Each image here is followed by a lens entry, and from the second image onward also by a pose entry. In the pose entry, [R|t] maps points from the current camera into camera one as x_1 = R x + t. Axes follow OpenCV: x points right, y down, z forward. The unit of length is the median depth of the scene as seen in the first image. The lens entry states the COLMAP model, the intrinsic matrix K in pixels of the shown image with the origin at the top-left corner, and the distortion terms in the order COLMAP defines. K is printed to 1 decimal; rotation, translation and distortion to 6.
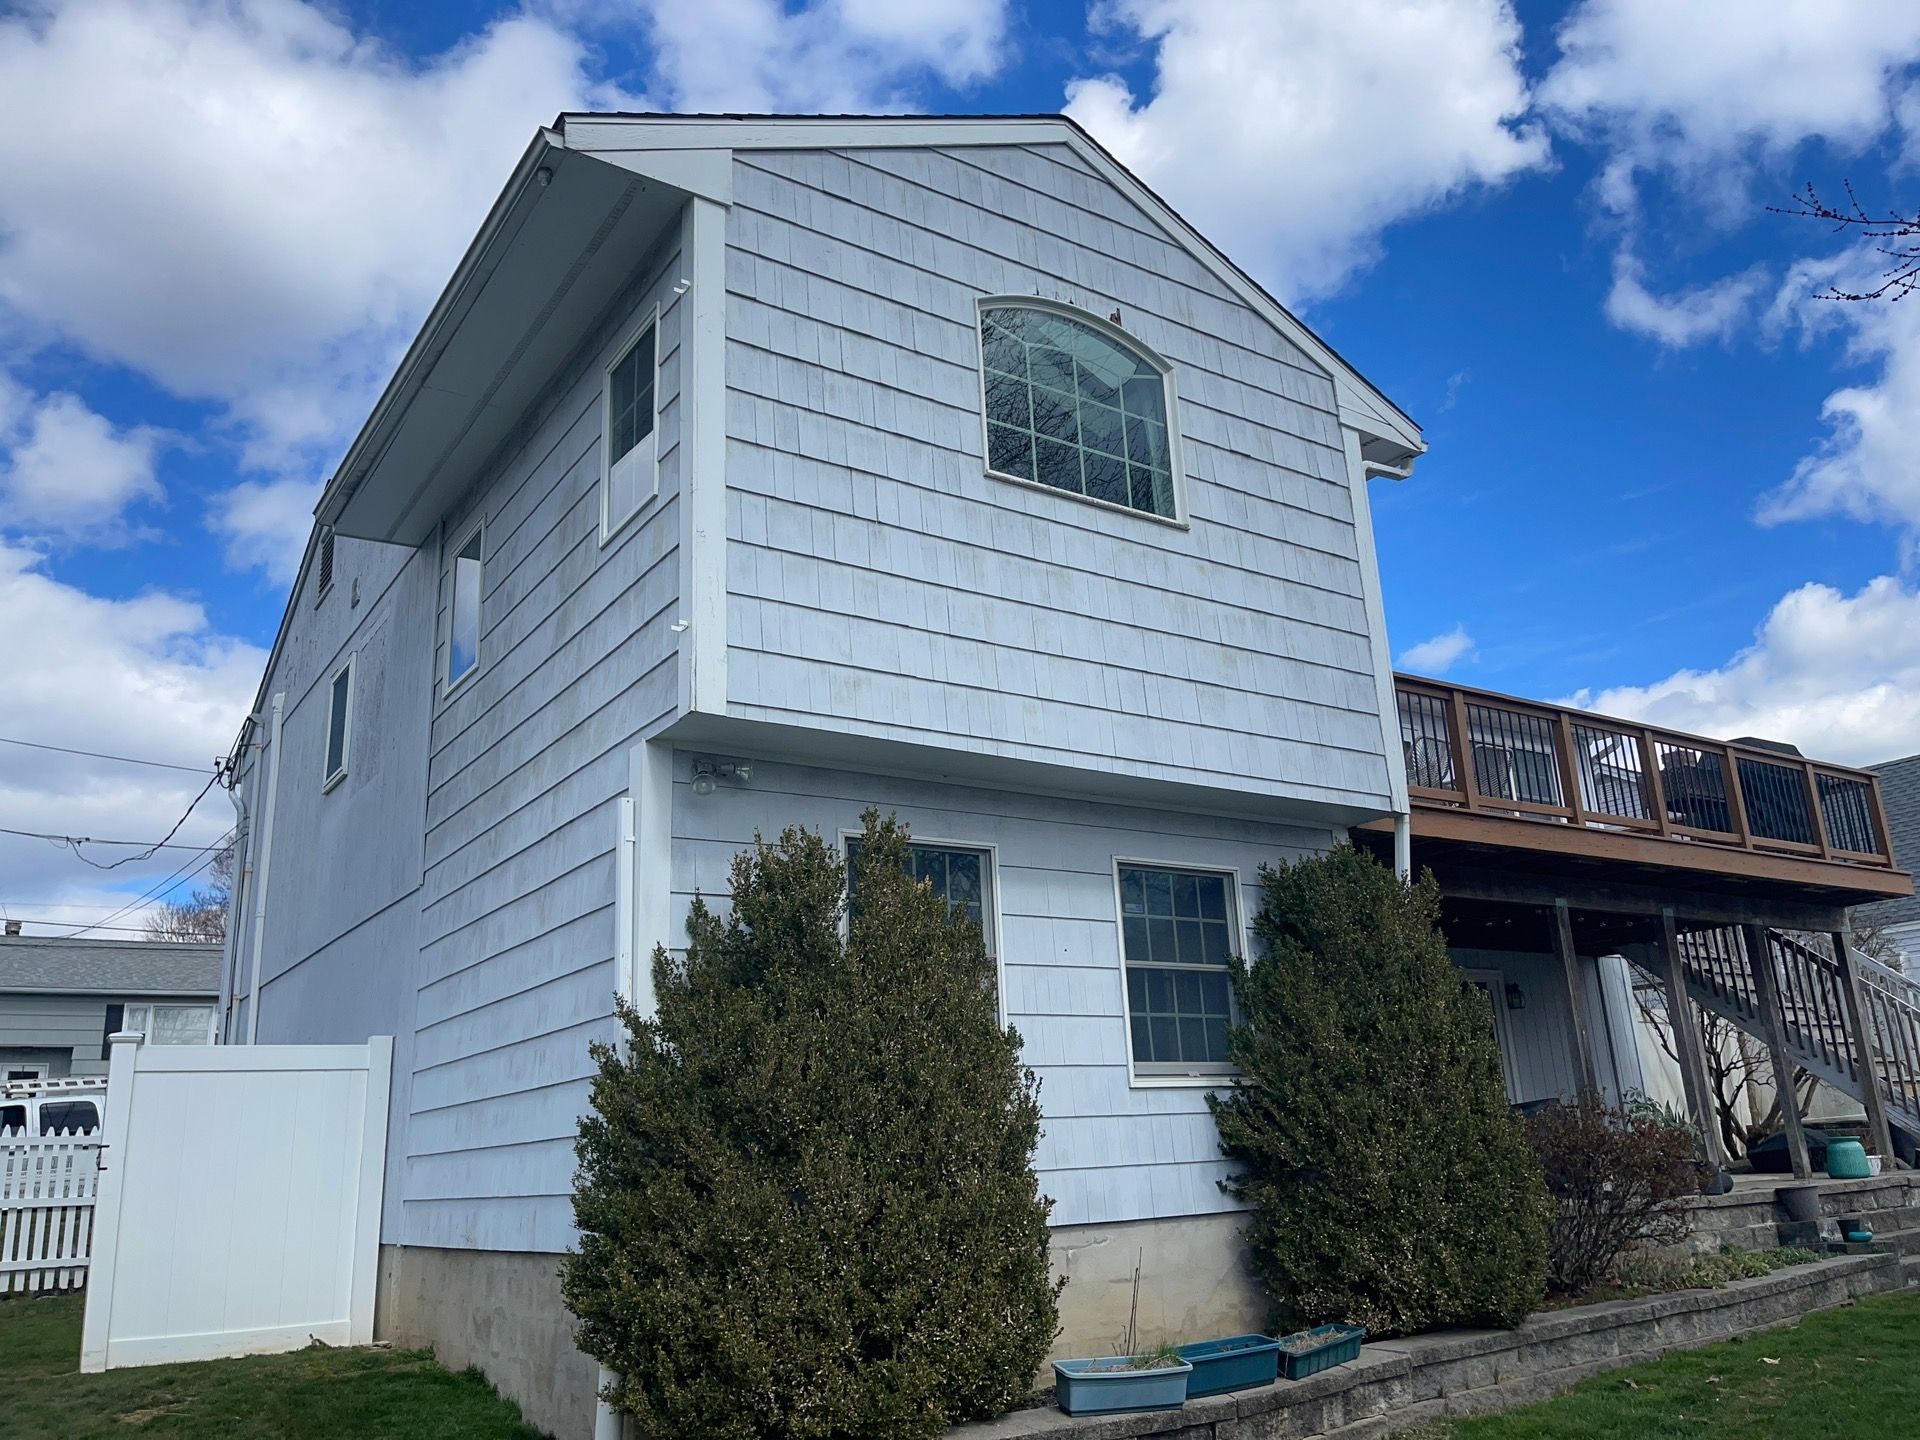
lens RADIAL K [[1446.4, 0, 955.9], [0, 1446.4, 729.1], [0, 0, 1]] dist [0.062712, -0.091655]
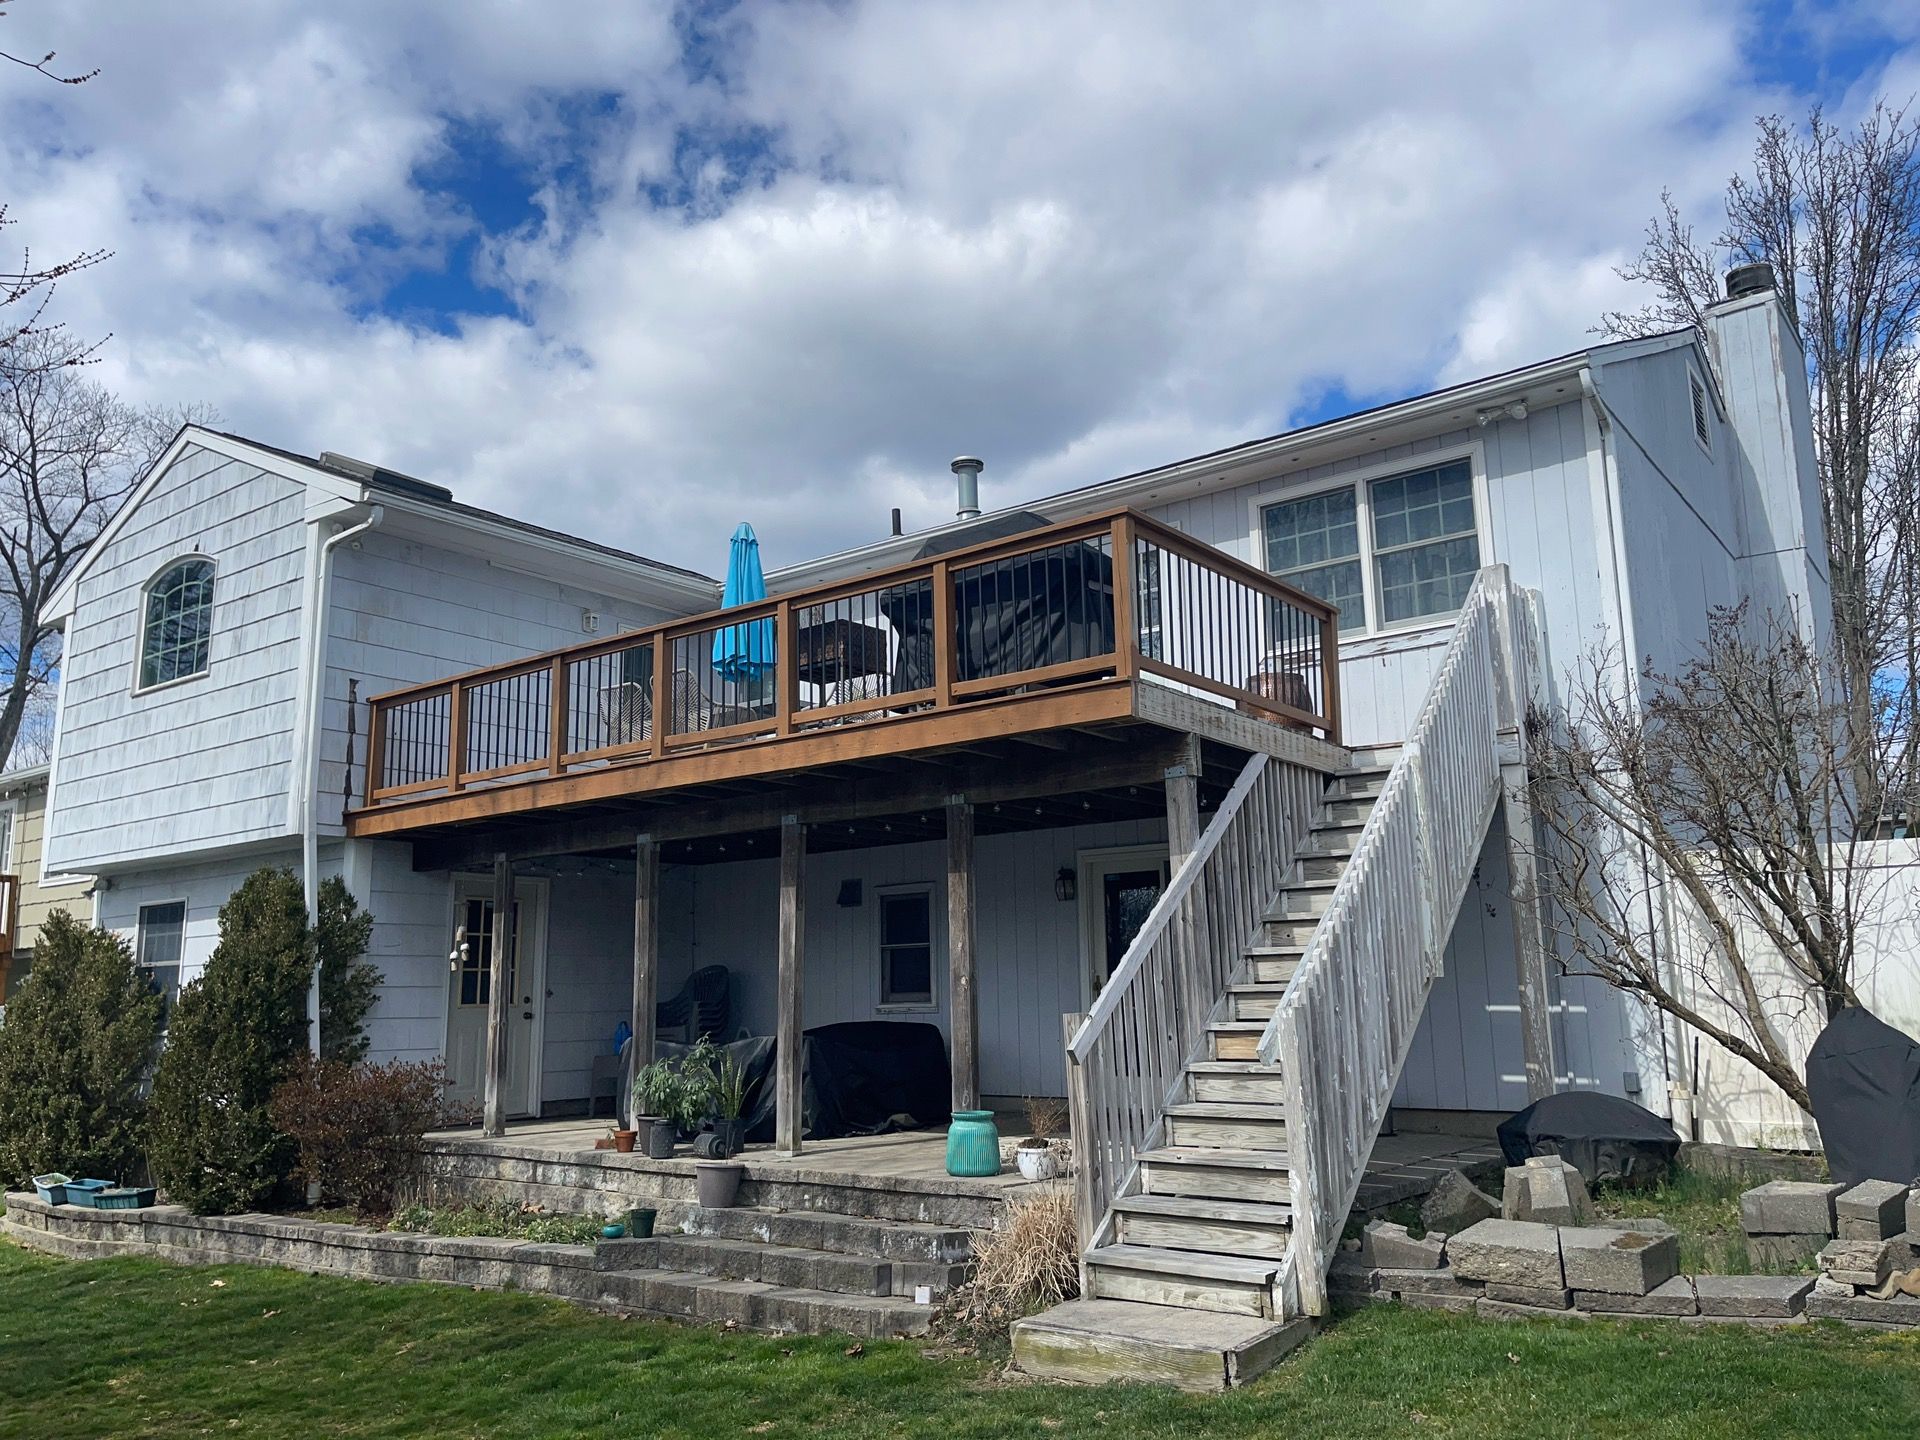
lens RADIAL K [[1455.7, 0, 963.6], [0, 1455.7, 716.0], [0, 0, 1]] dist [0.059350, -0.067125]
pose [[0.325432, -0.143387, -0.934631, 1.873148], [0.272353, 0.960760, -0.052564, 0.201696], [0.905493, -0.237444, 0.351714, 1.178769]]
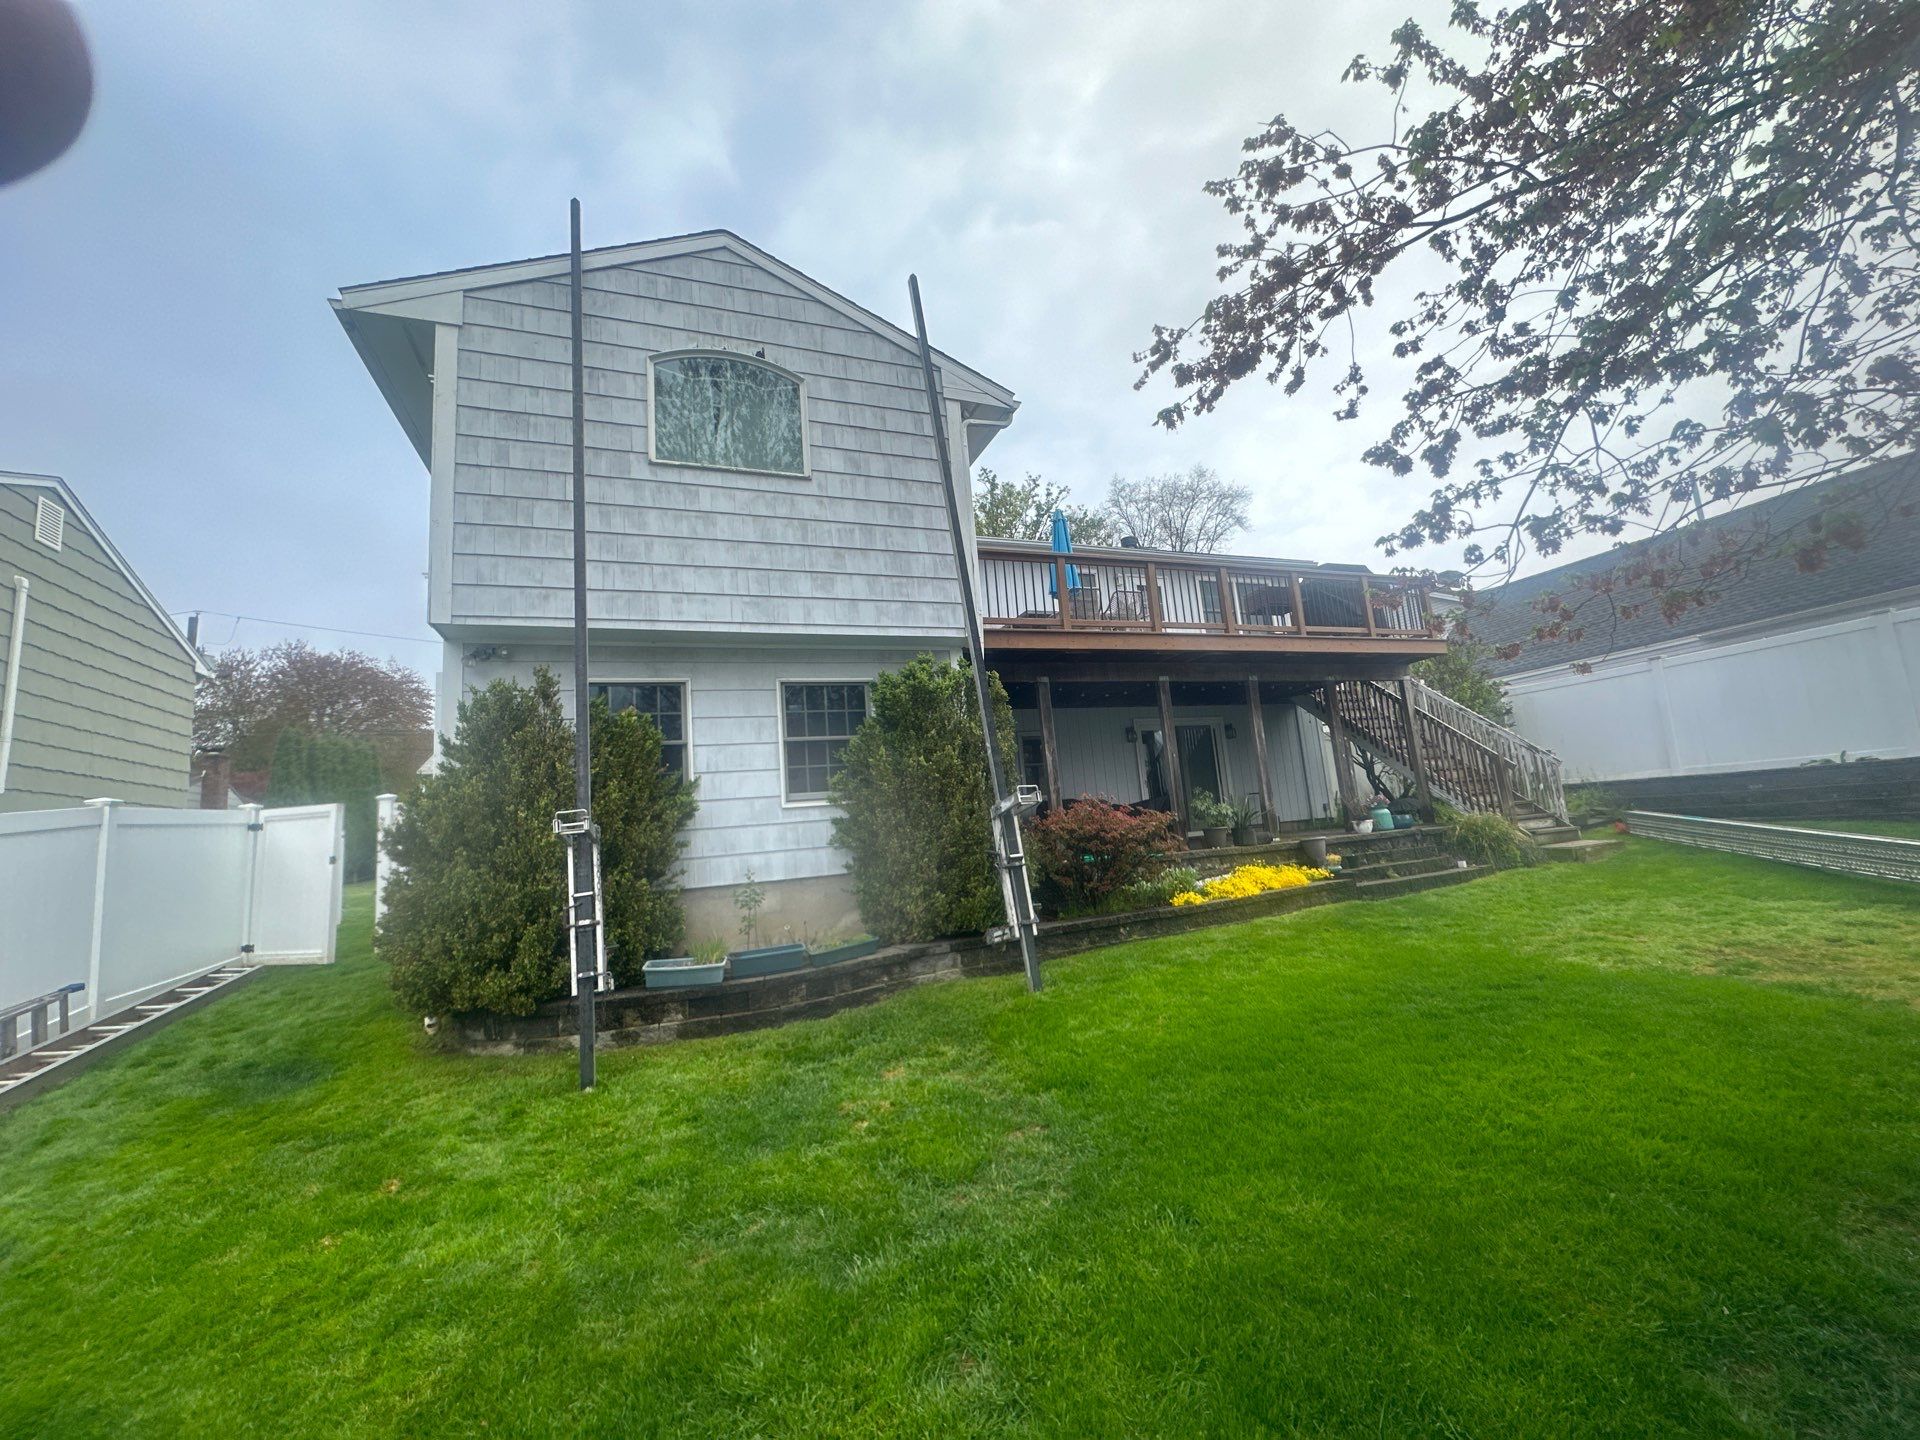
lens RADIAL K [[765.2, 0, 959.2], [0, 765.2, 718.6], [0, 0, 1]] dist [-0.001977, -0.000128]
pose [[0.974768, -0.066819, -0.212985, 0.501240], [0.097730, 0.985588, 0.138077, 0.028558], [0.200689, -0.155408, 0.967250, 0.144933]]
